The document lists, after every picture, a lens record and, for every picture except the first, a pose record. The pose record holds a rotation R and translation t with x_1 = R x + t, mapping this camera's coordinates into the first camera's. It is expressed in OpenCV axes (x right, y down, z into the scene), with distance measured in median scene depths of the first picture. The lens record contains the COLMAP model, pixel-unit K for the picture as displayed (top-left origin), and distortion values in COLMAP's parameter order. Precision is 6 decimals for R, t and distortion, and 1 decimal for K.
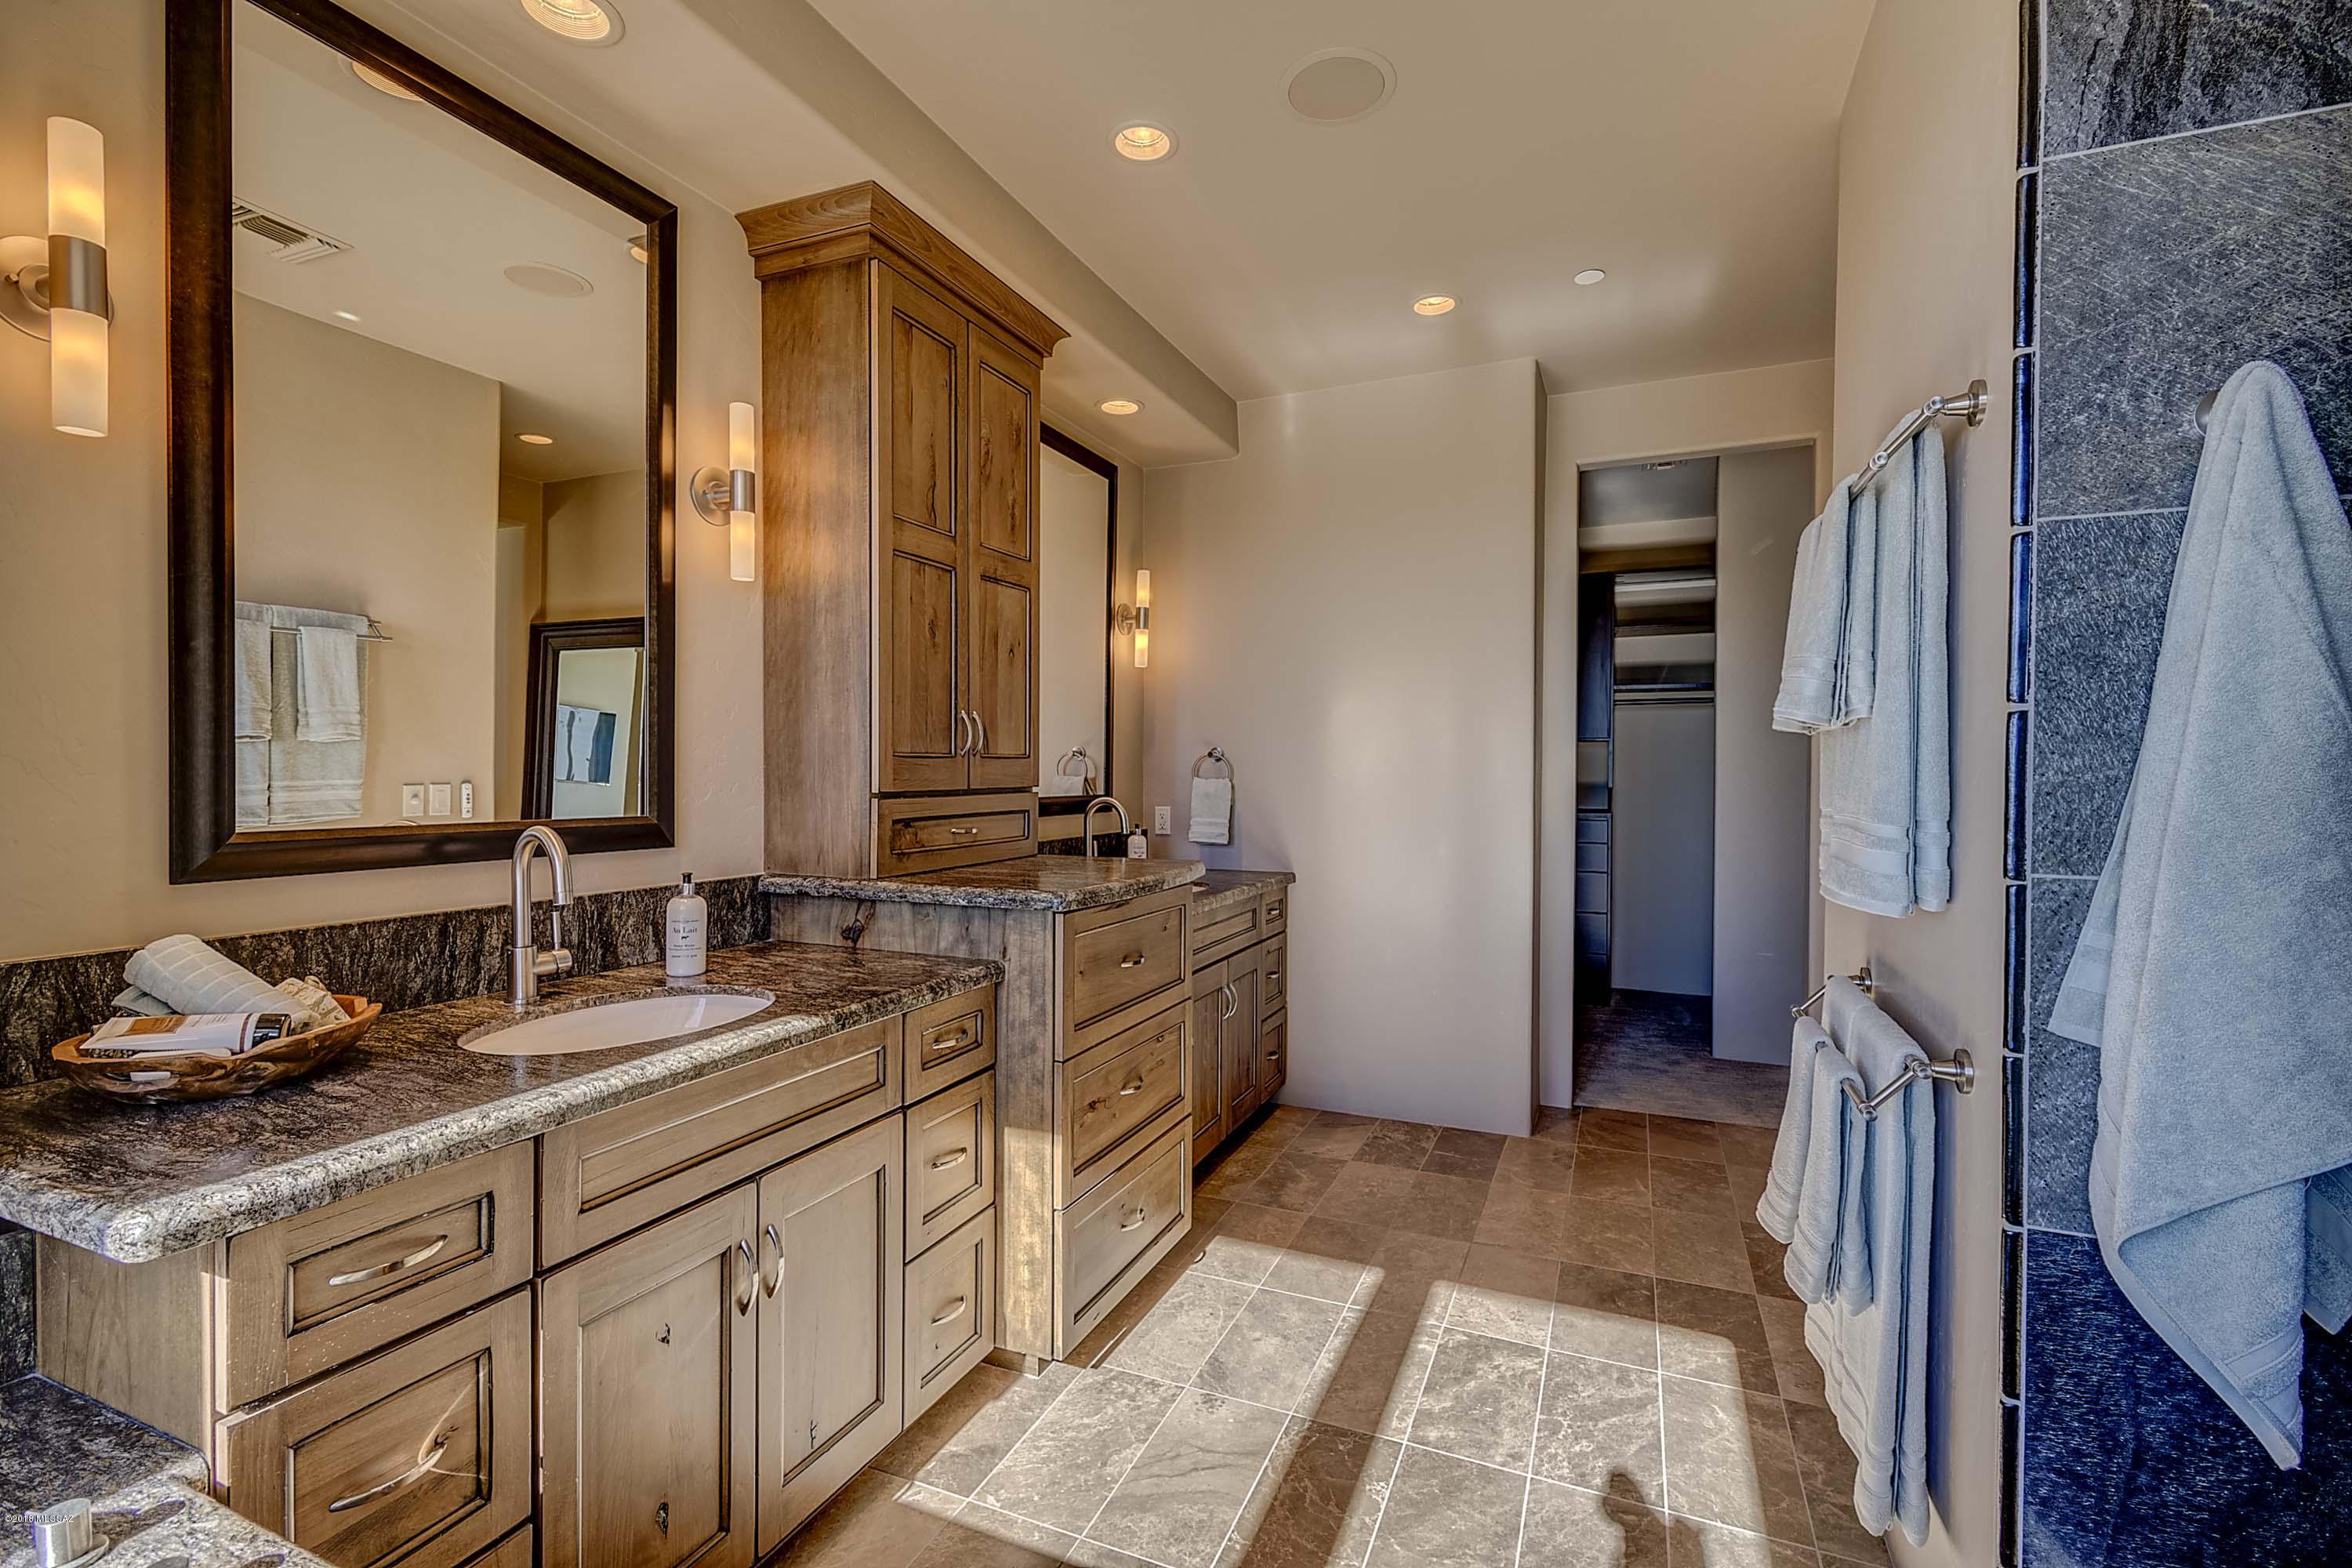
lens RADIAL K [[1036.2, 0, 1185.0], [0, 1036.2, 788.1], [0, 0, 1]] dist [0.015832, -0.006401]
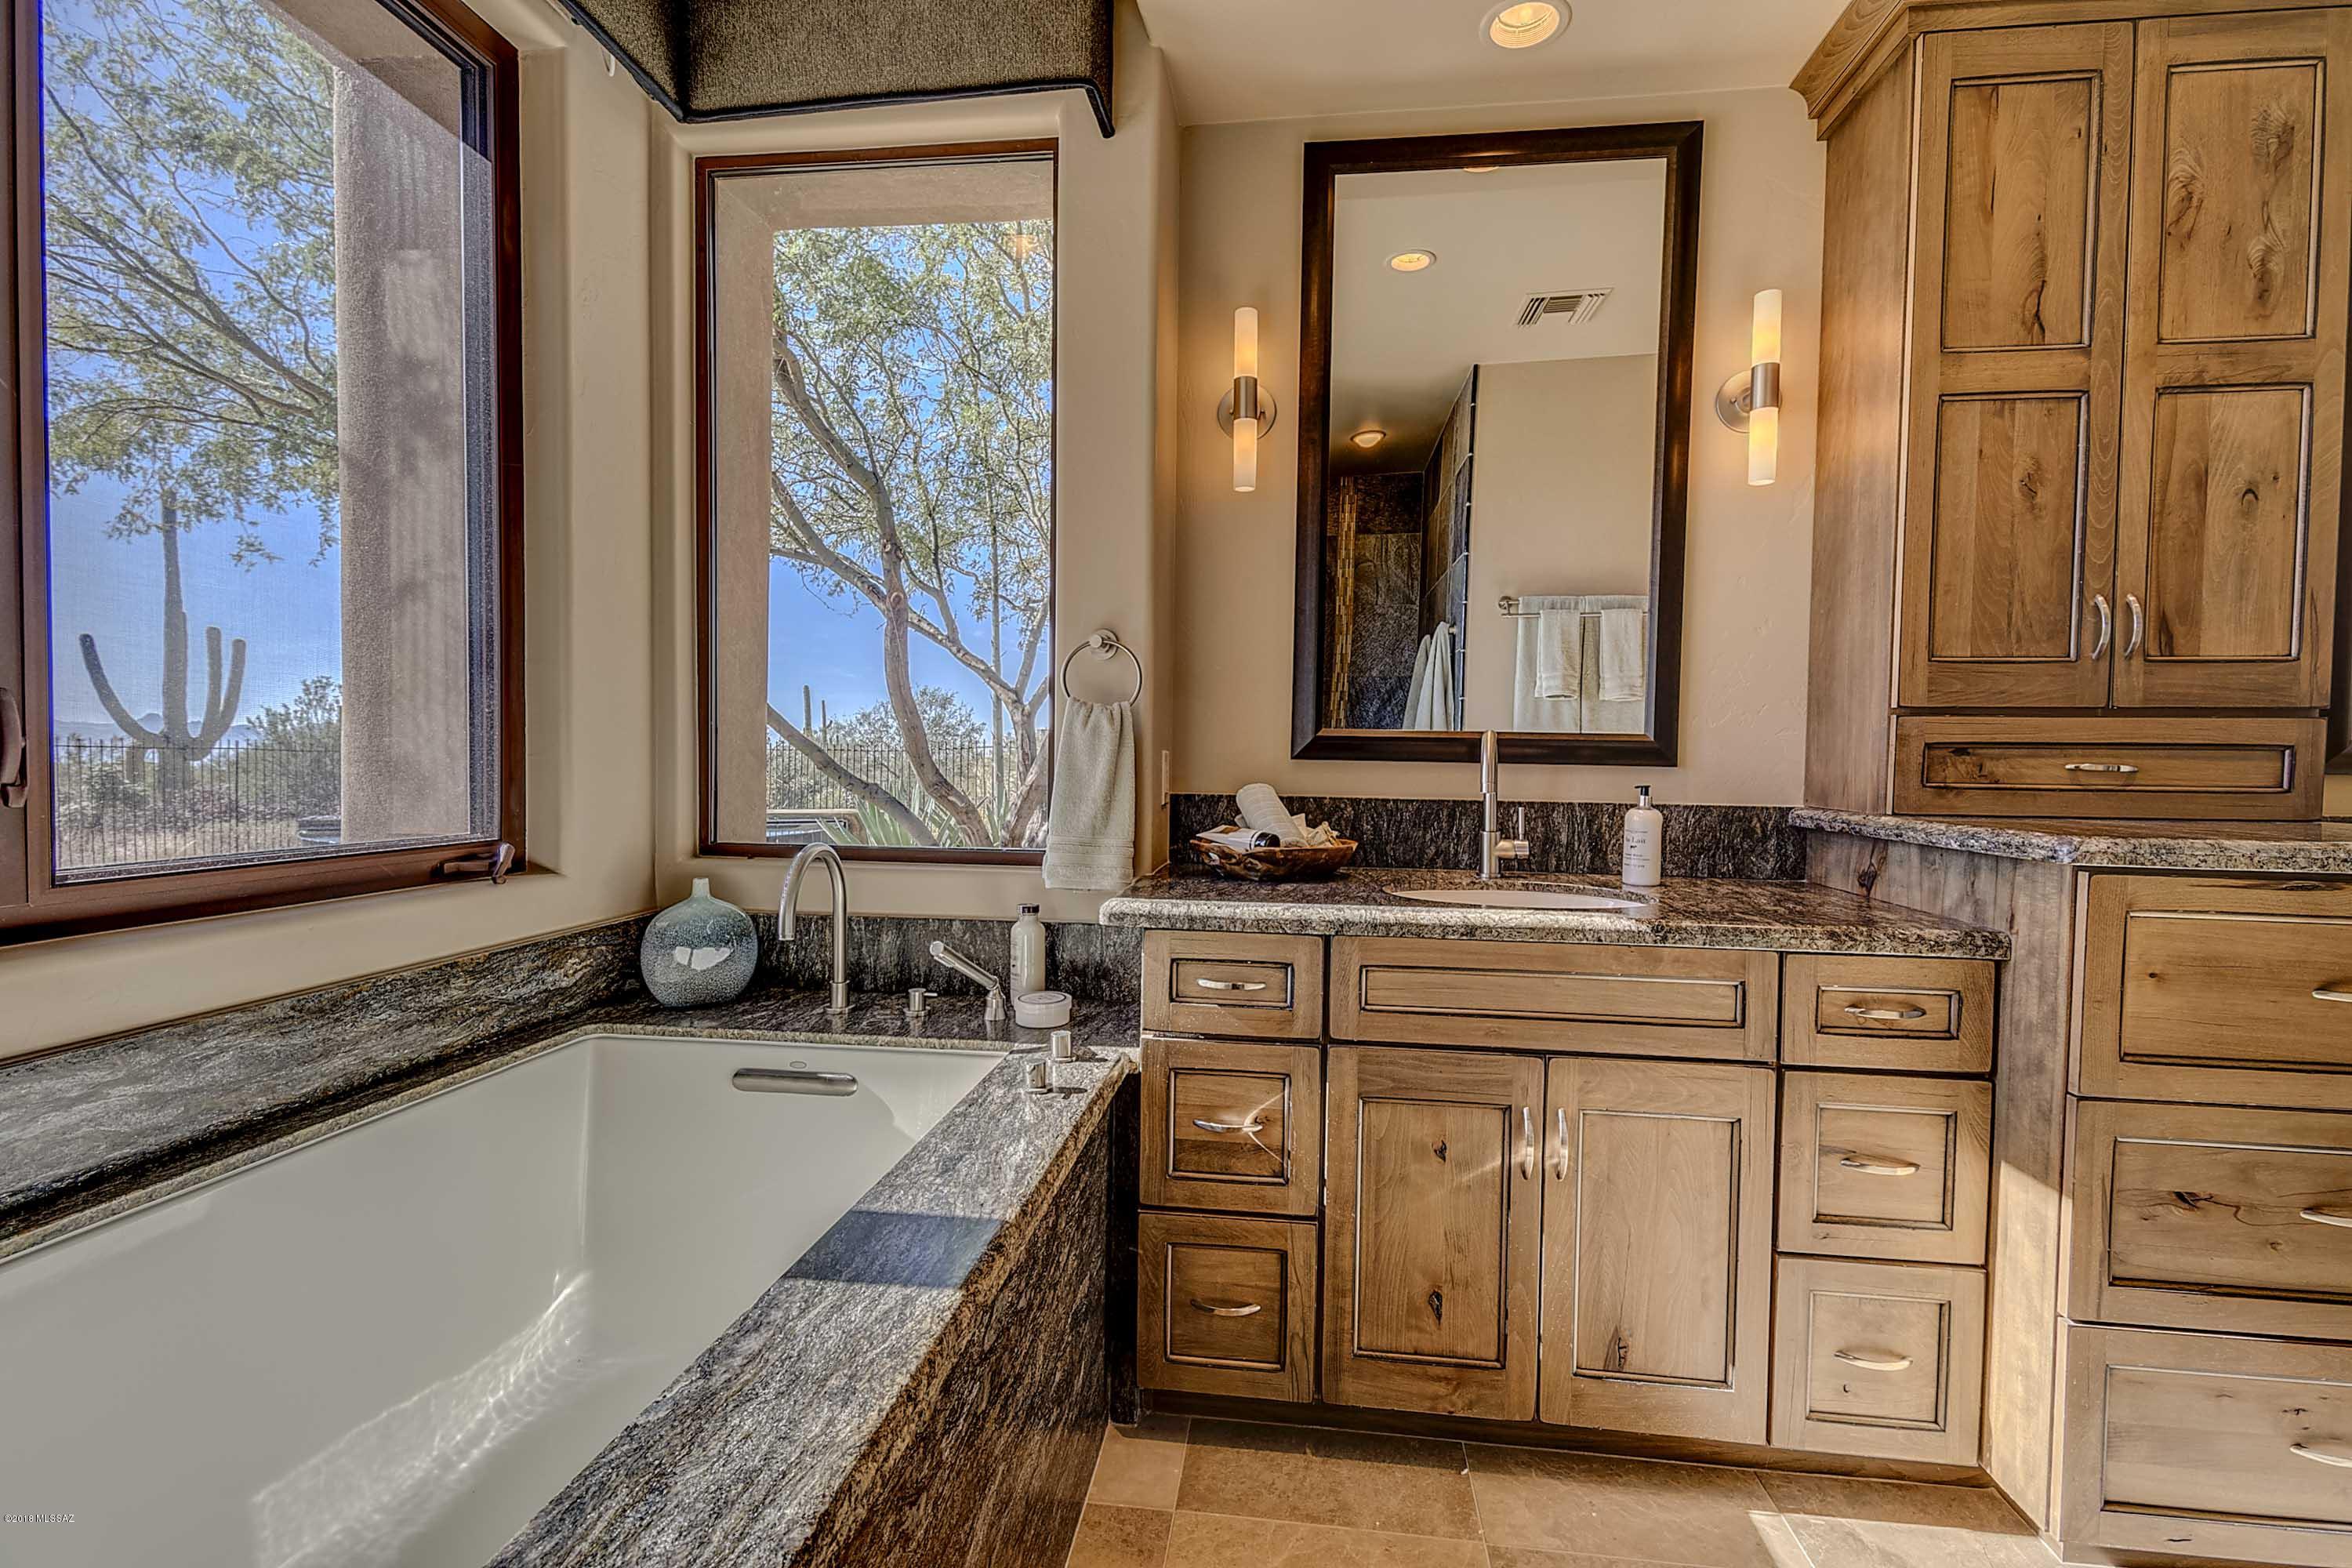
lens RADIAL K [[1036.2, 0, 1185.0], [0, 1036.2, 788.1], [0, 0, 1]] dist [0.015832, -0.006401]
pose [[0.284053, 0.032345, -0.958263, 0.341032], [-0.030620, 0.999227, 0.024651, 0.067324], [0.958319, 0.022340, 0.284824, 0.256945]]
